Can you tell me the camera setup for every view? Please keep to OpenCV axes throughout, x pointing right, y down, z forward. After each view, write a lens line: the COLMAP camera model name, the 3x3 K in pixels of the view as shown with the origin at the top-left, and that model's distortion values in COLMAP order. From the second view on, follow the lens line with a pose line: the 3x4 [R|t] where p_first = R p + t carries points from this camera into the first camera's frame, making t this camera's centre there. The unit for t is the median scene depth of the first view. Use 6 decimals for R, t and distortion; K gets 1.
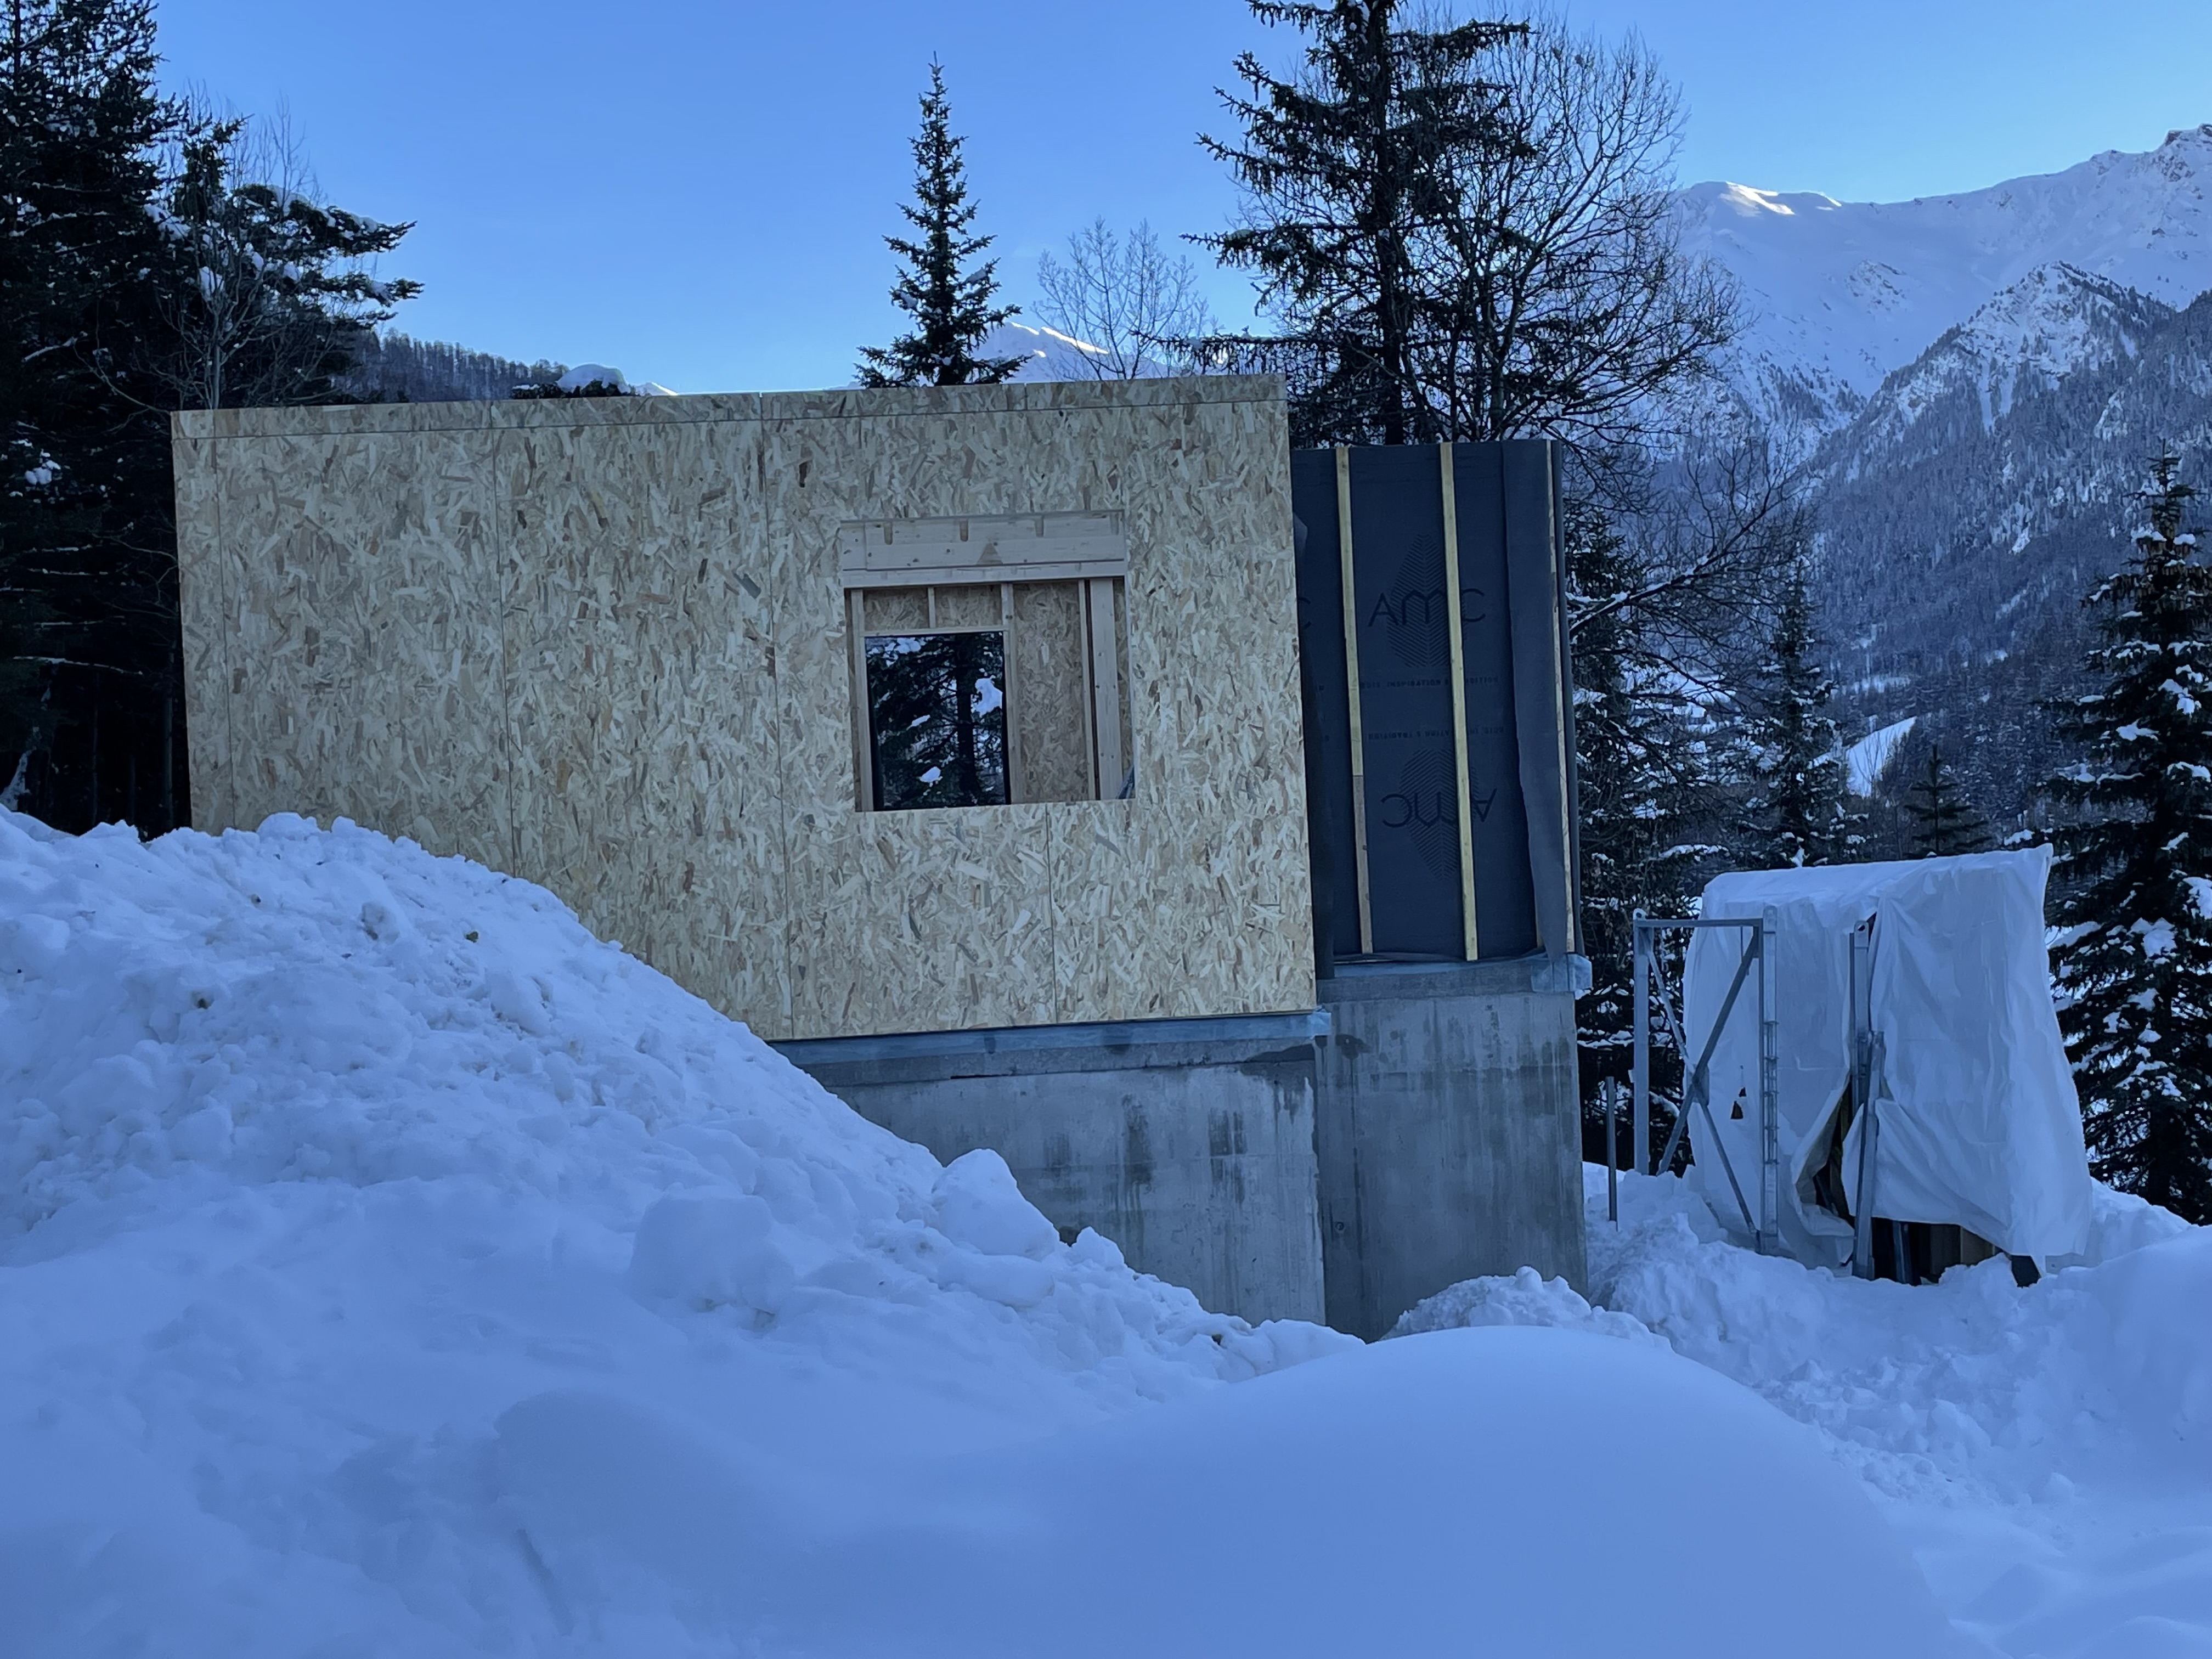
lens RADIAL K [[2803.9, 0, 1106.0], [0, 2803.9, 829.5], [0, 0, 1]] dist [0.118494, -0.073717]
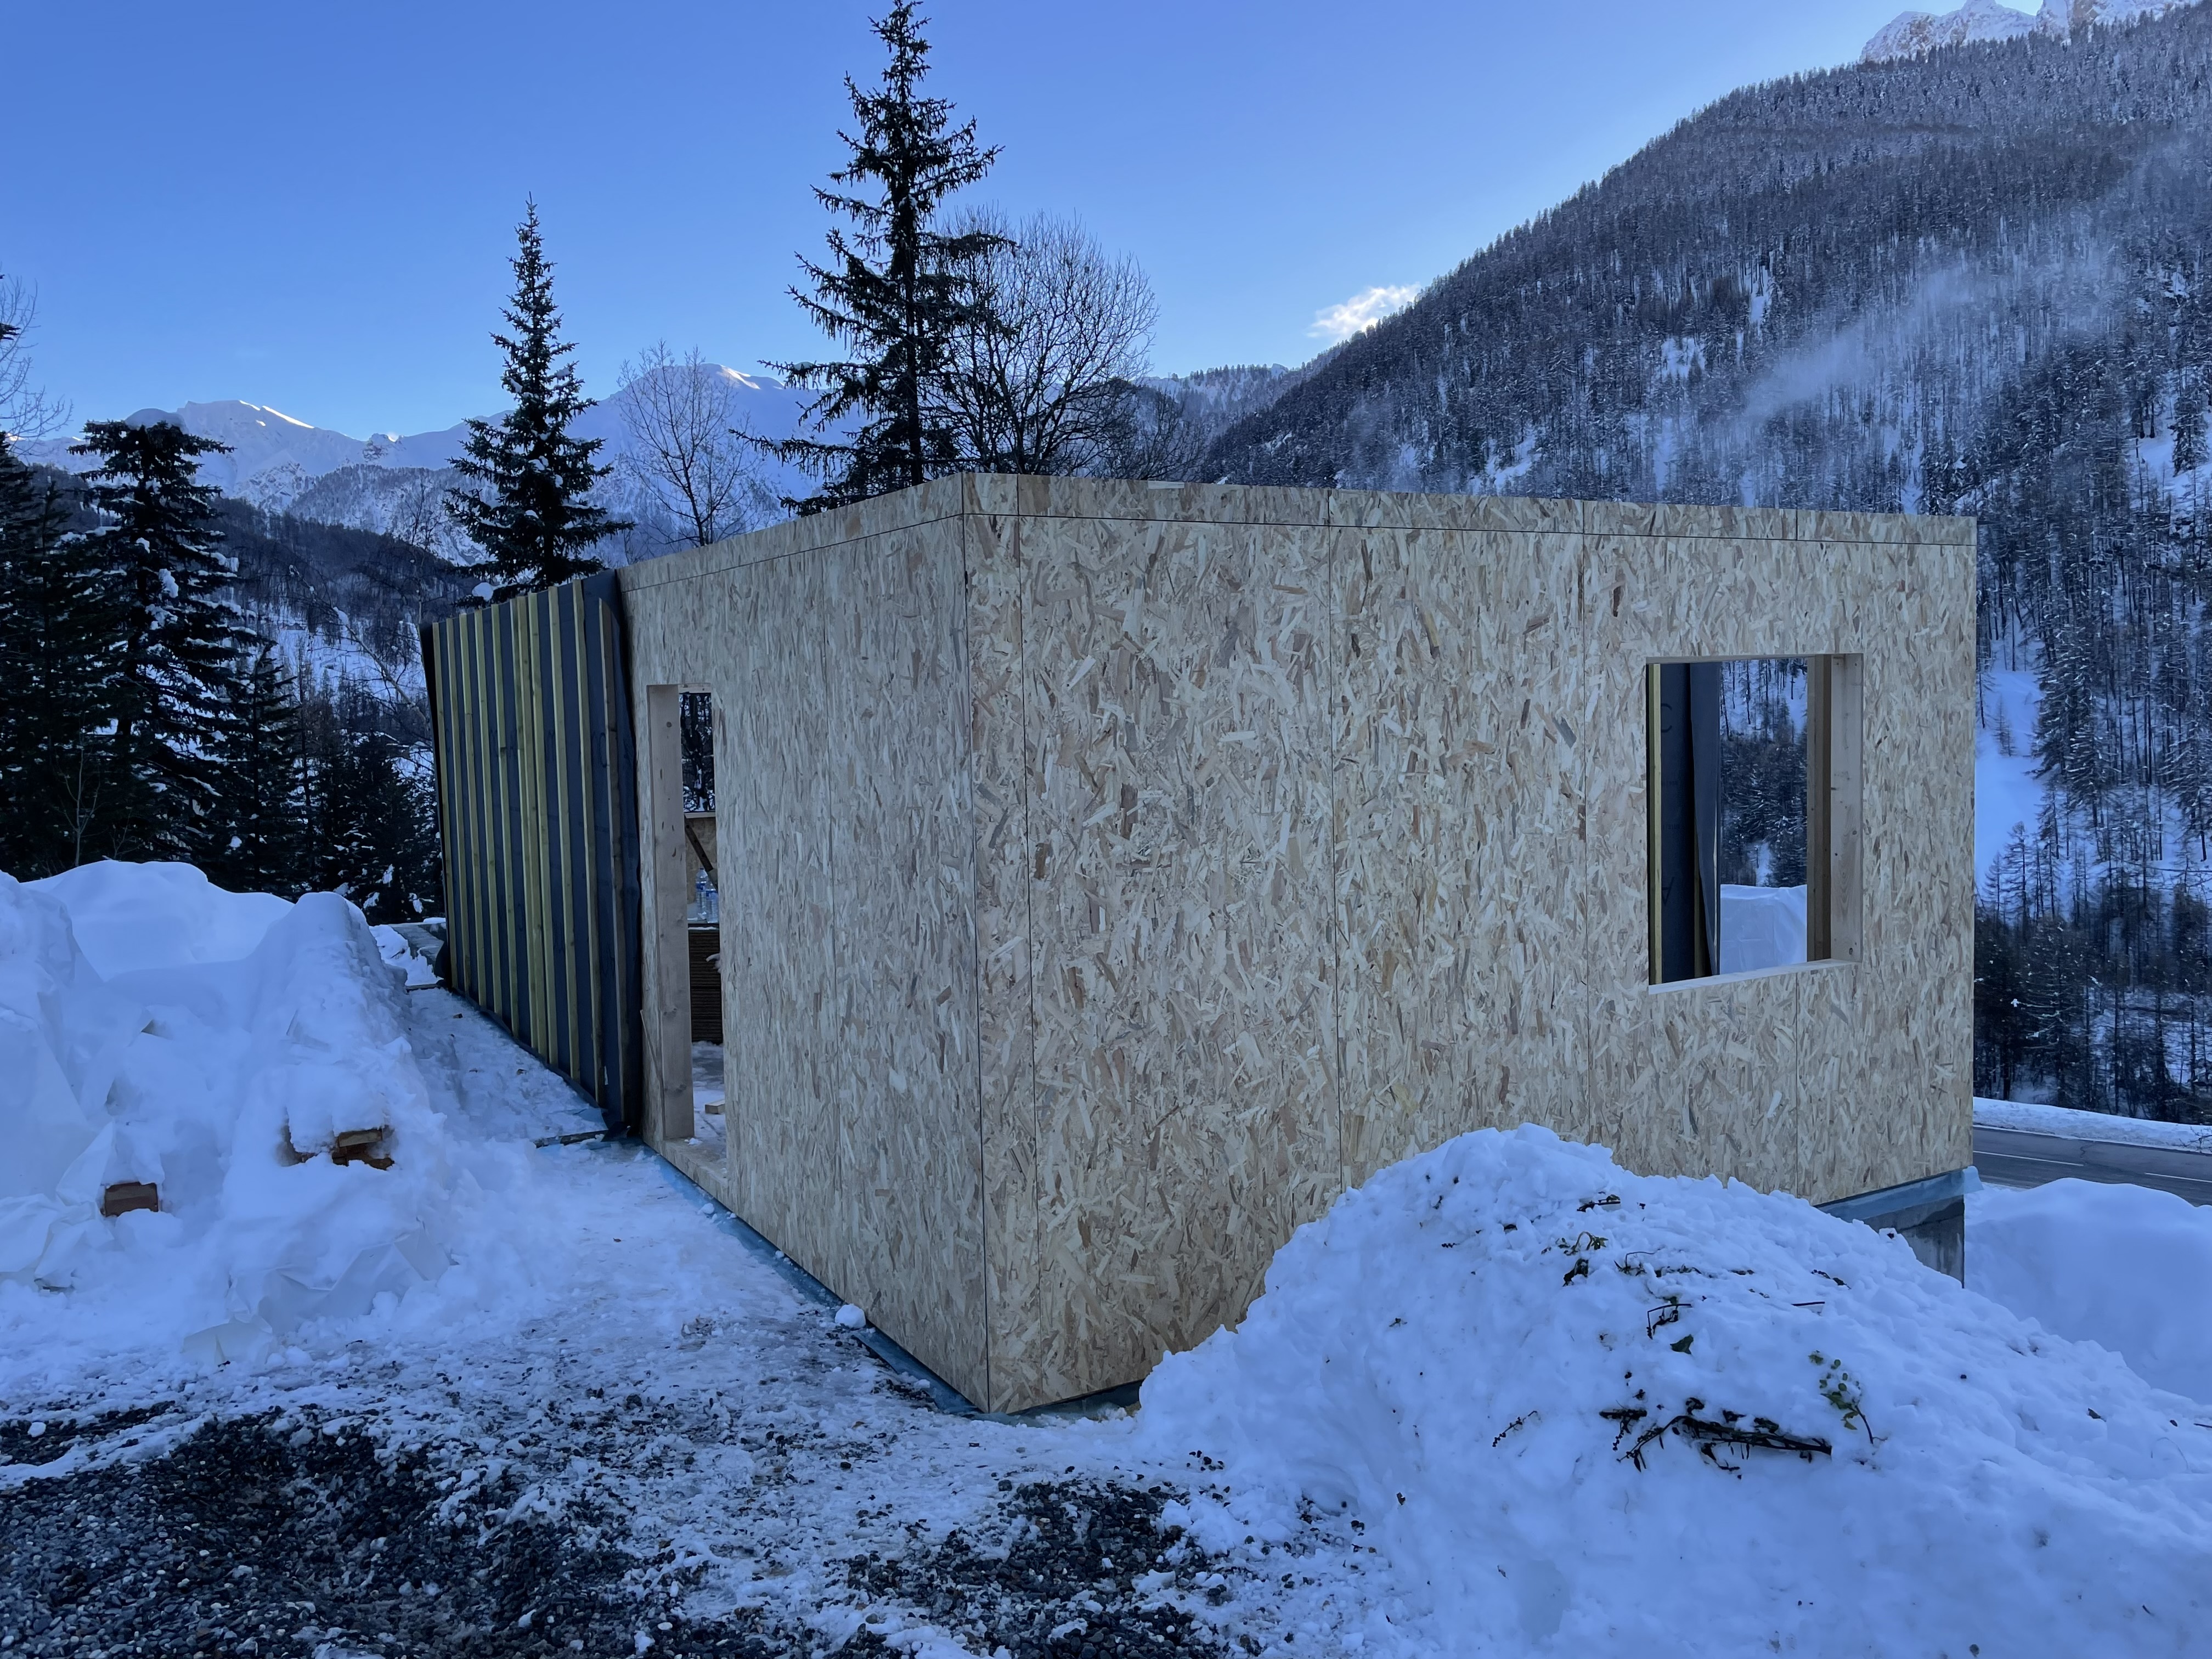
lens RADIAL K [[1661.1, 0, 1106.0], [0, 1661.1, 829.5], [0, 0, 1]] dist [0.091655, -0.155503]
pose [[0.908564, -0.005777, 0.417706, -0.461283], [-0.013564, 0.998969, 0.043320, -0.077887], [-0.417526, -0.045025, 0.907549, 0.607318]]
